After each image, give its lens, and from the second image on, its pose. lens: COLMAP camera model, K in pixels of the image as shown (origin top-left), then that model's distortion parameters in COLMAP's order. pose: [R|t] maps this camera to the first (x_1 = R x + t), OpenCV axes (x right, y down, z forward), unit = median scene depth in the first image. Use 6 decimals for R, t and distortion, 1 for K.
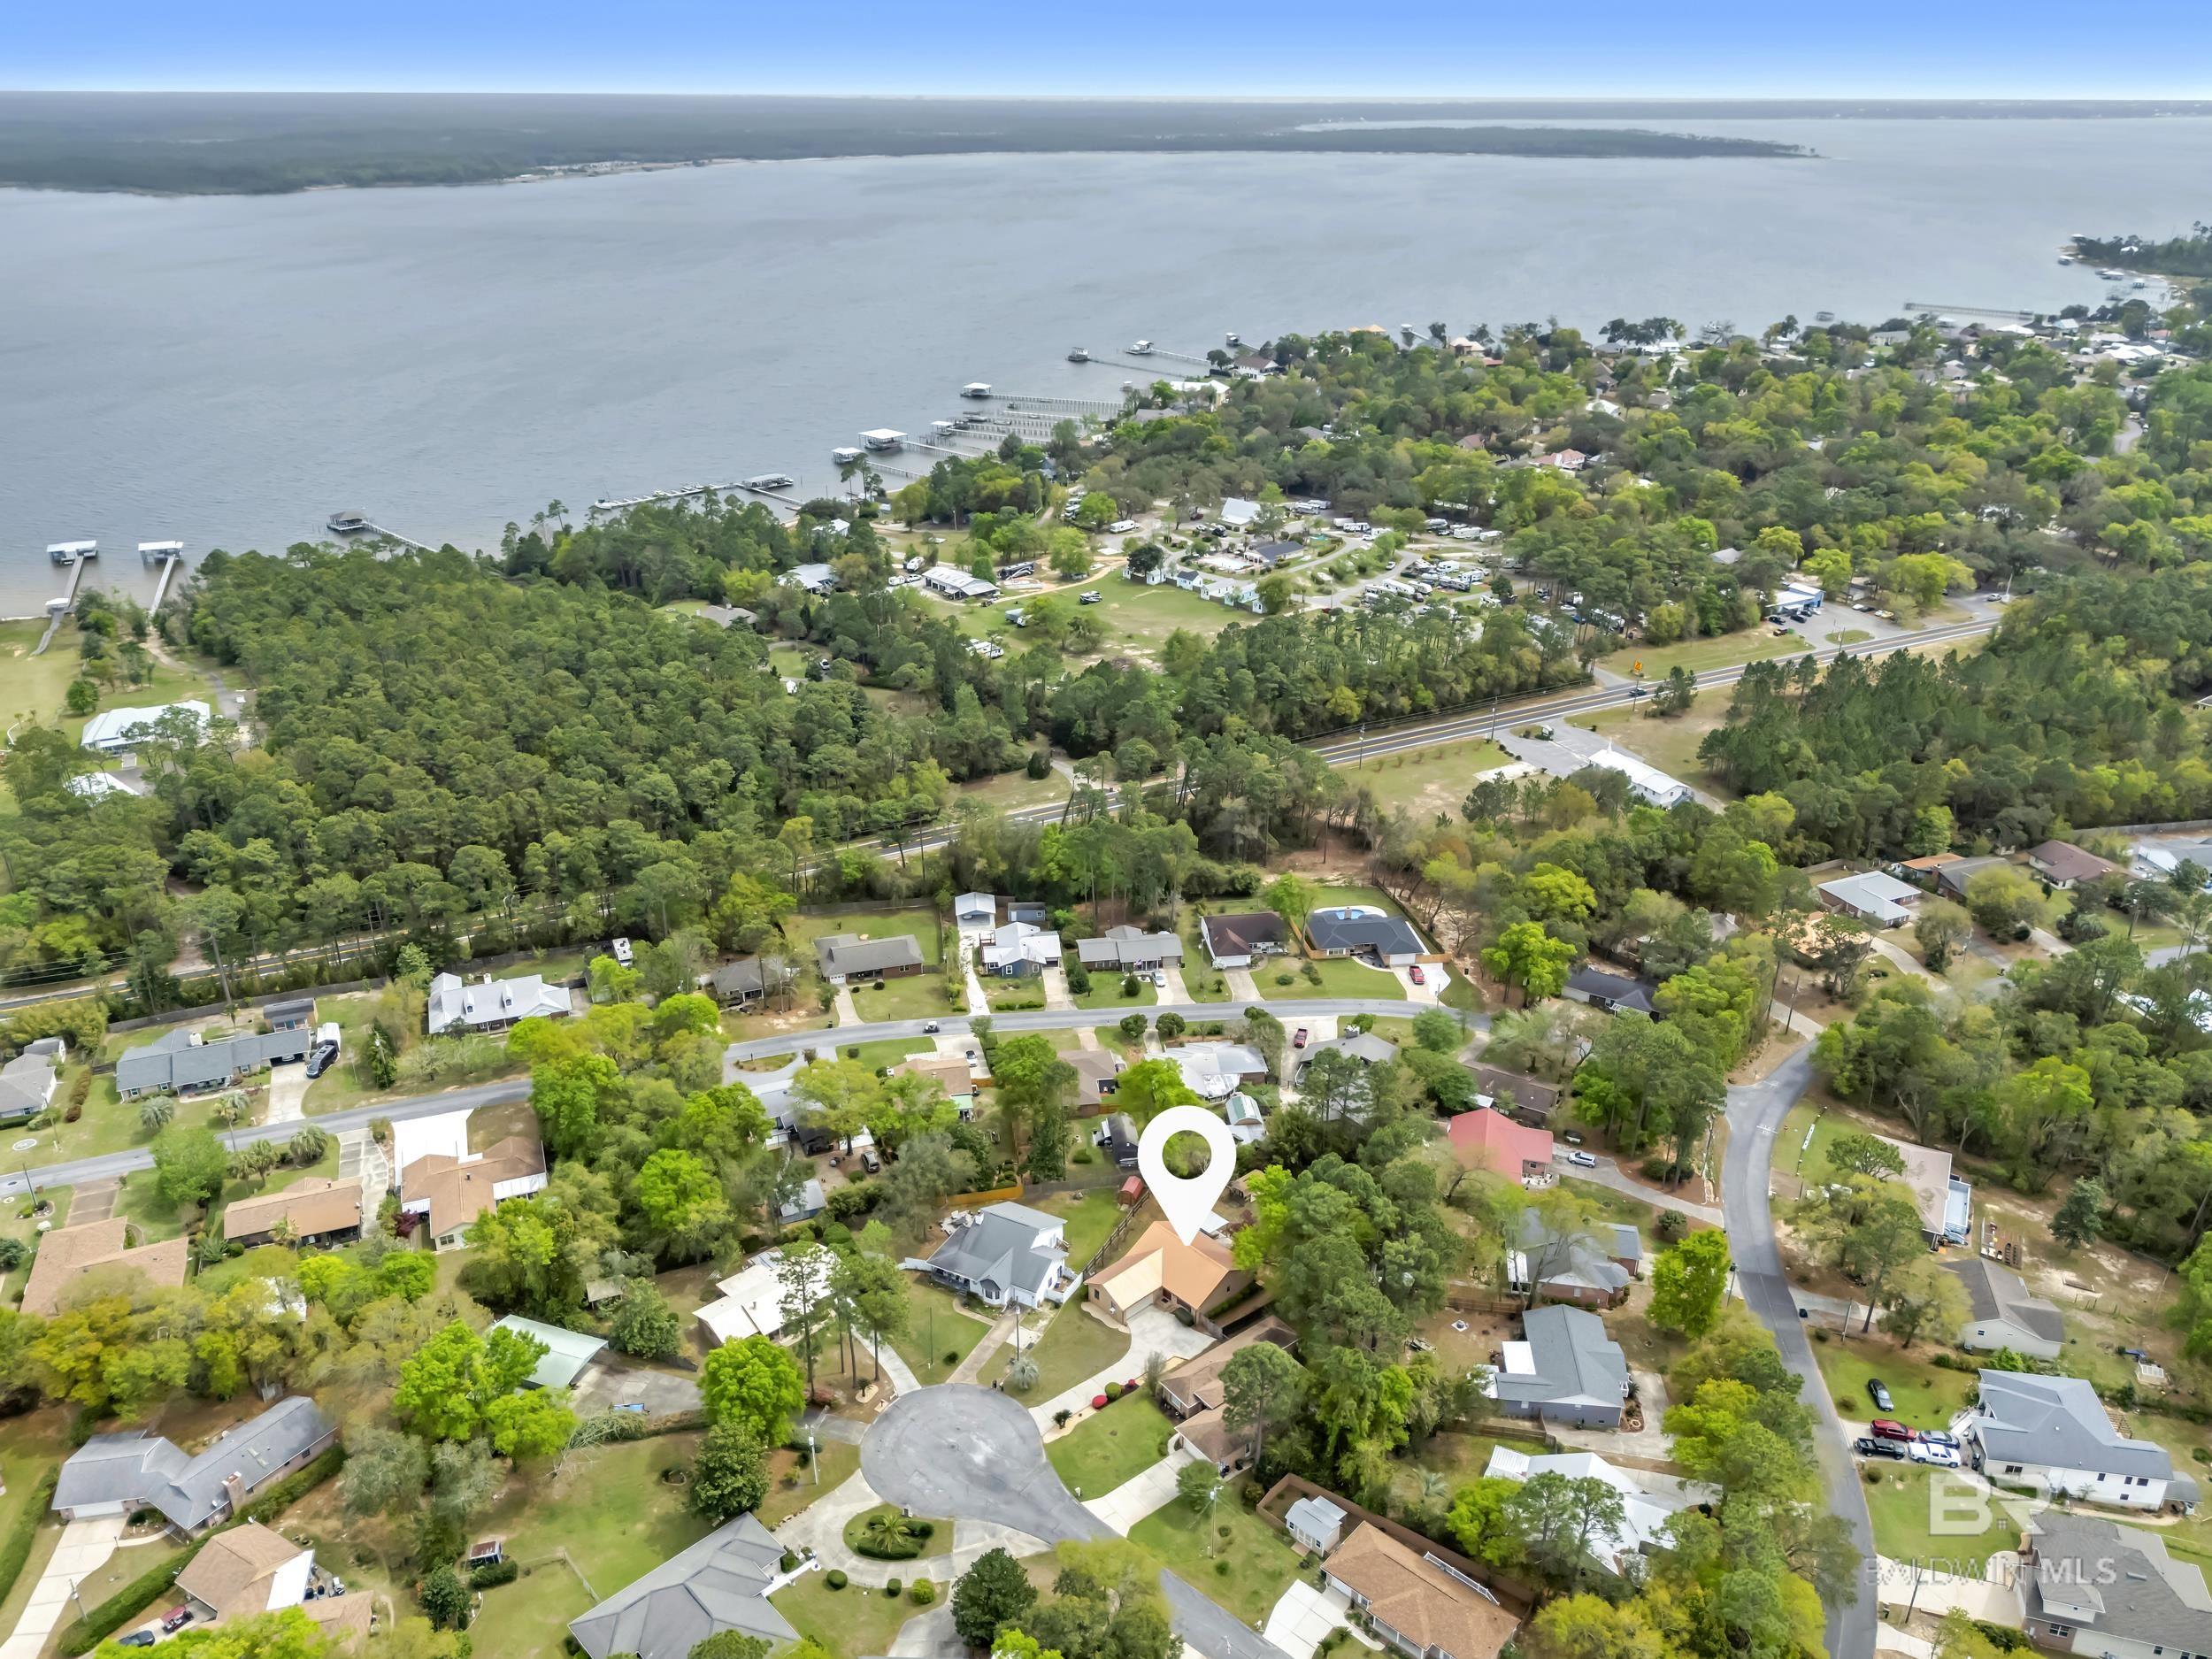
lens RADIAL K [[1644.9, 0, 1099.3], [0, 1644.9, 838.2], [0, 0, 1]] dist [0.088342, -0.108732]
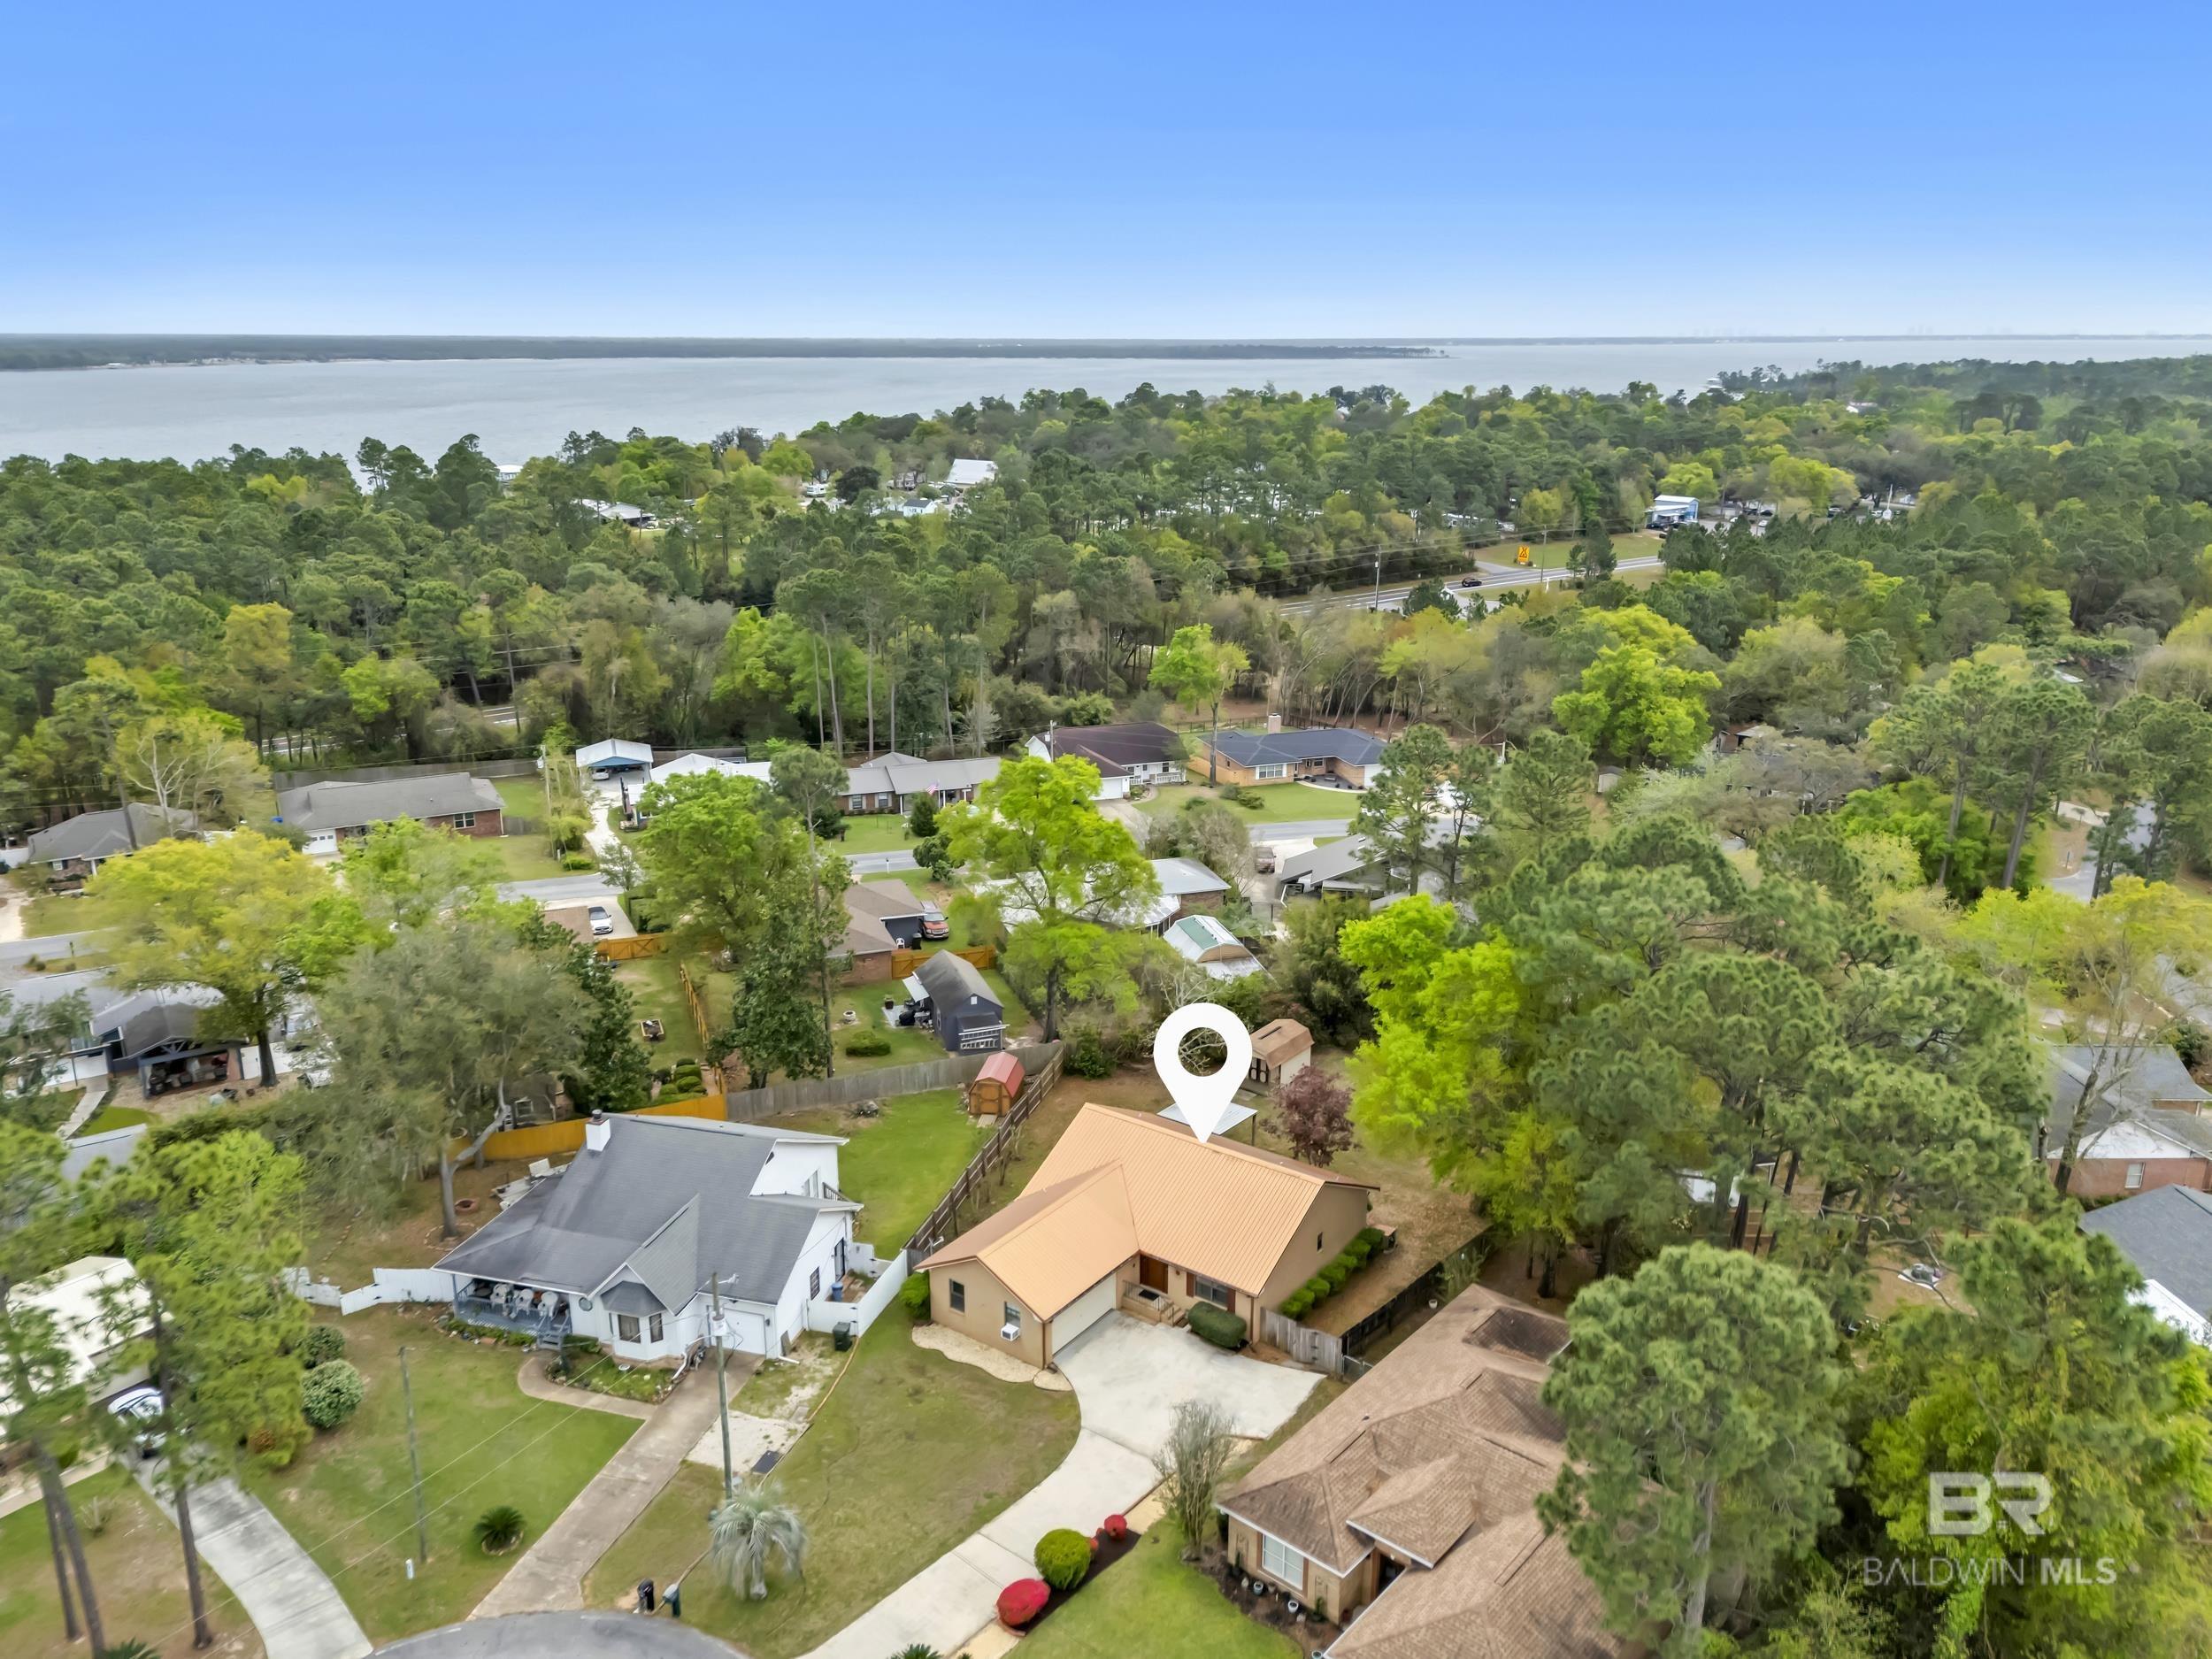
lens RADIAL K [[1644.9, 0, 1099.3], [0, 1644.9, 838.2], [0, 0, 1]] dist [0.088342, -0.108732]
pose [[0.981193, -0.056962, 0.184431, -0.021898], [0.082448, 0.987598, -0.133610, 0.164805], [-0.174533, 0.146303, 0.973722, 0.462662]]
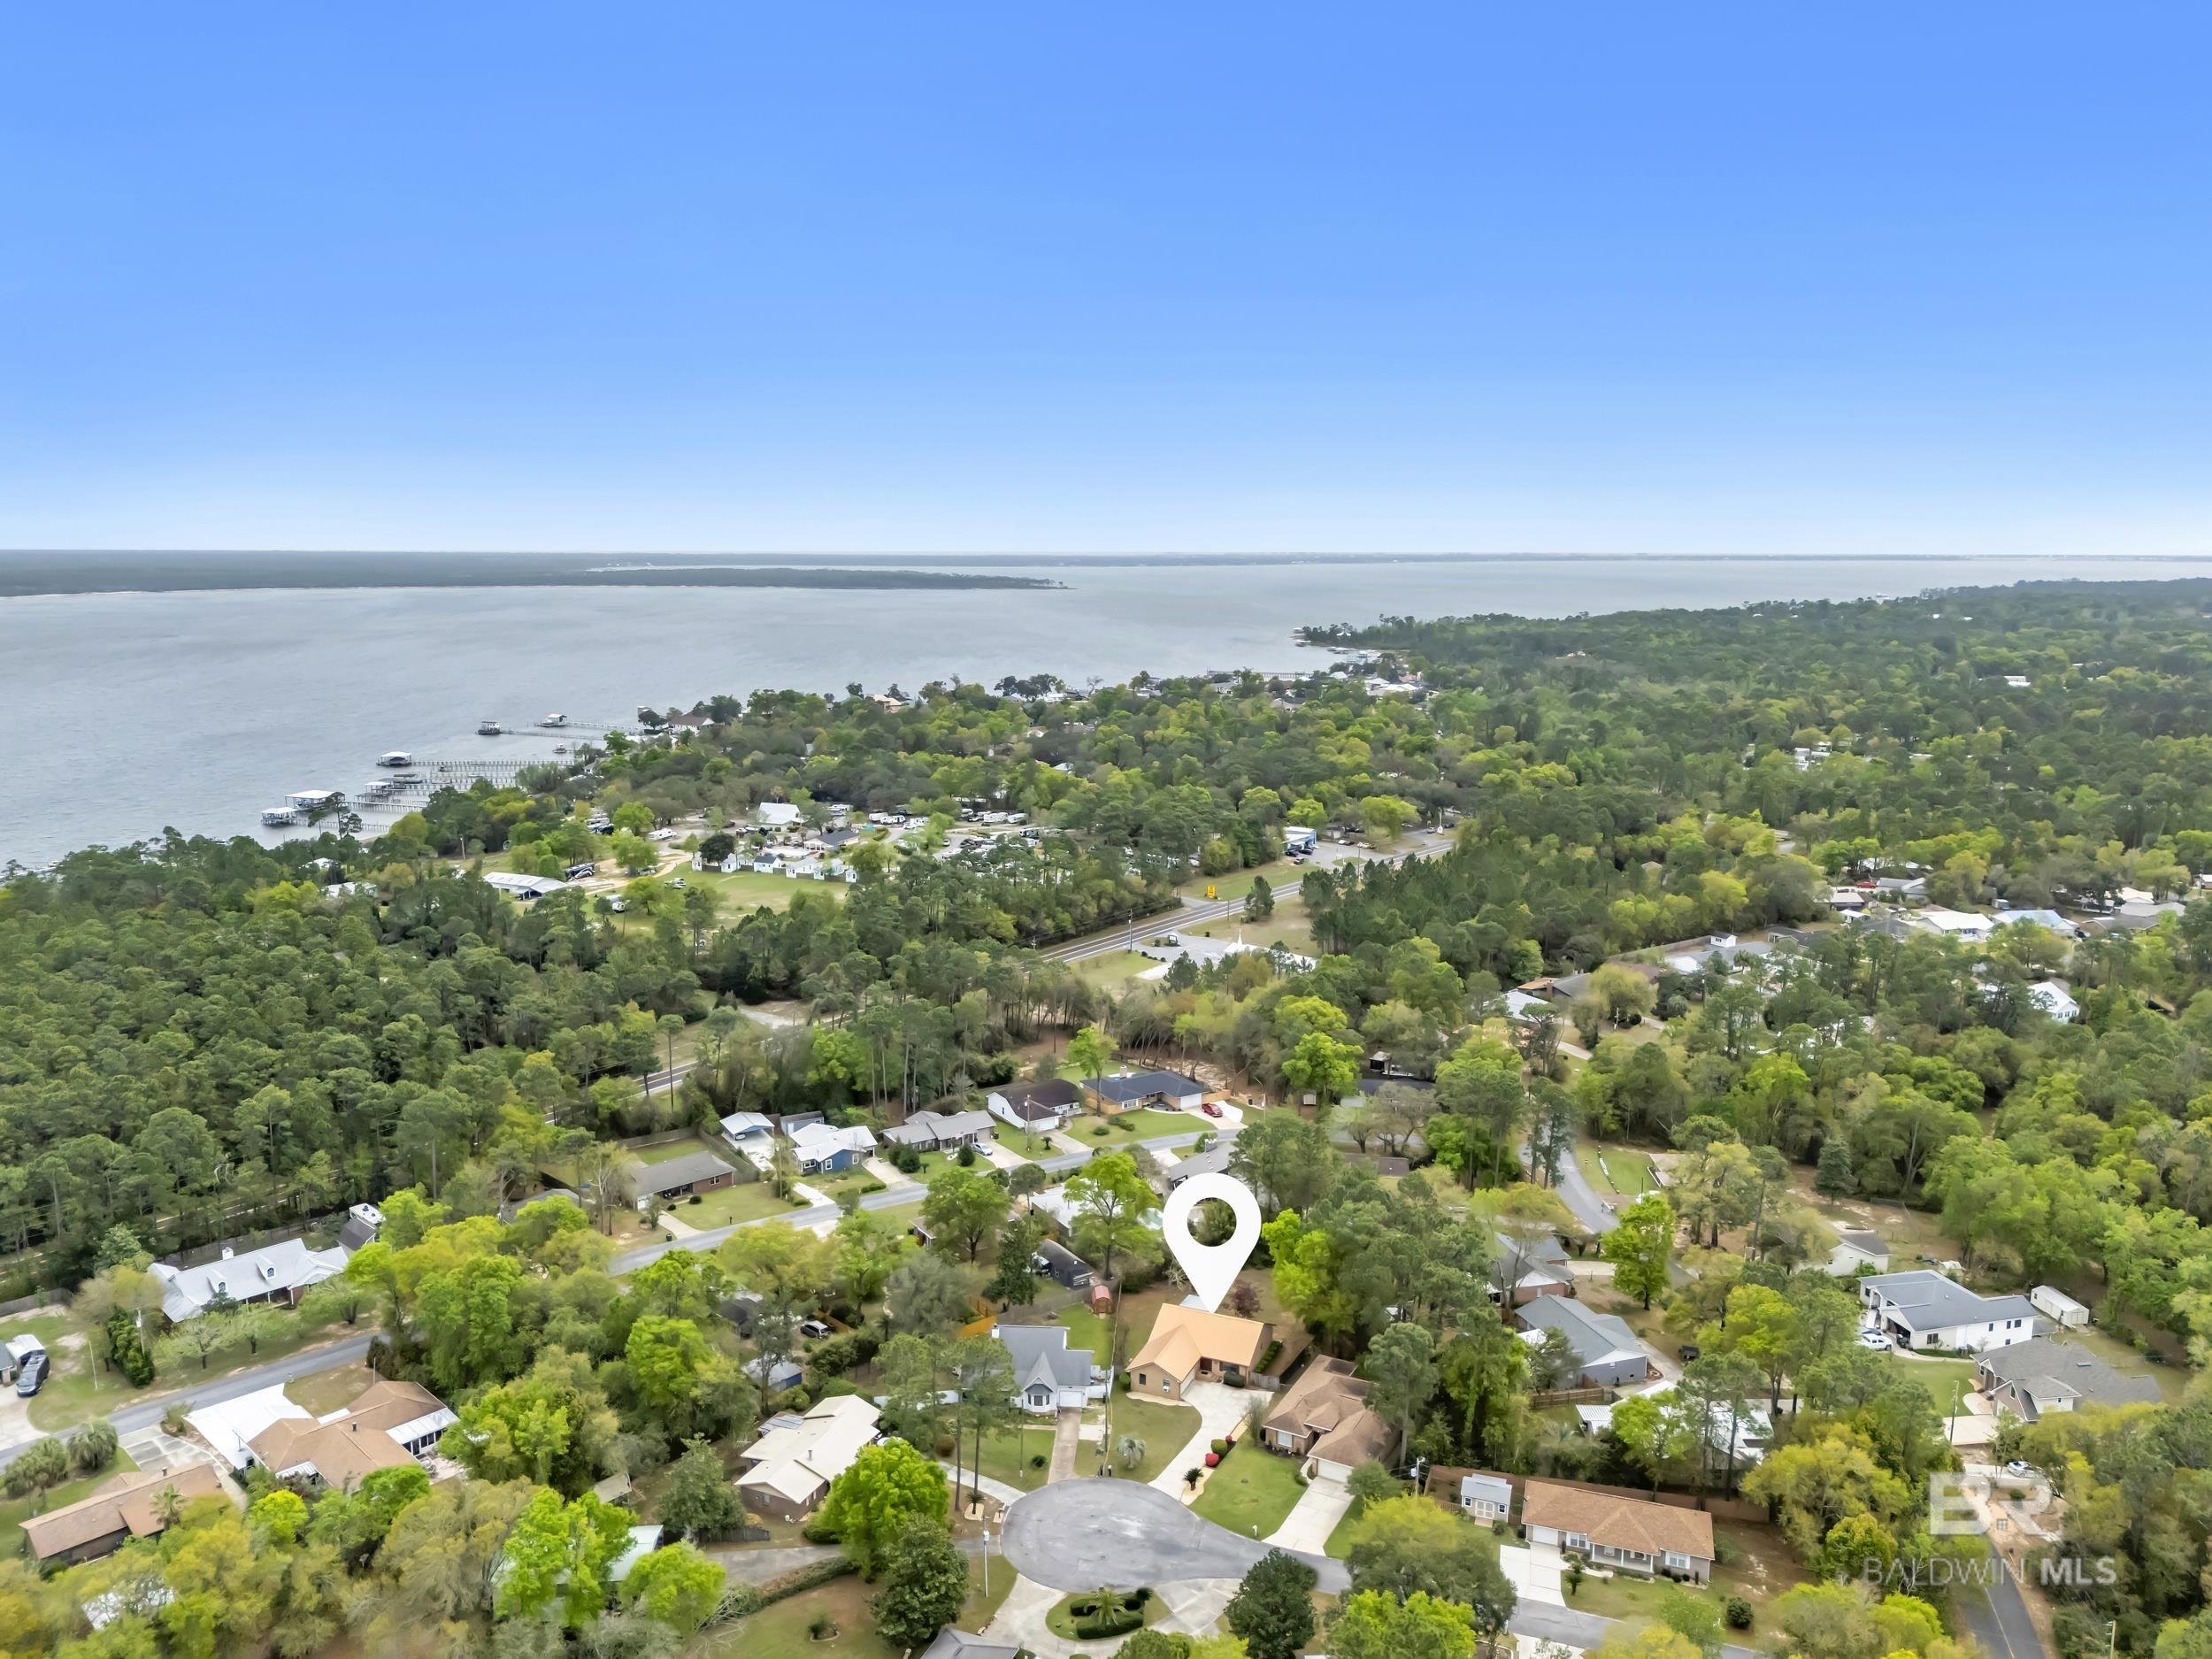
lens RADIAL K [[1644.9, 0, 1099.3], [0, 1644.9, 838.2], [0, 0, 1]] dist [0.088342, -0.108732]
pose [[0.911855, -0.071007, 0.404325, -0.275353], [0.169903, 0.961890, -0.214247, 0.127000], [-0.373703, 0.264058, 0.889168, 0.061450]]
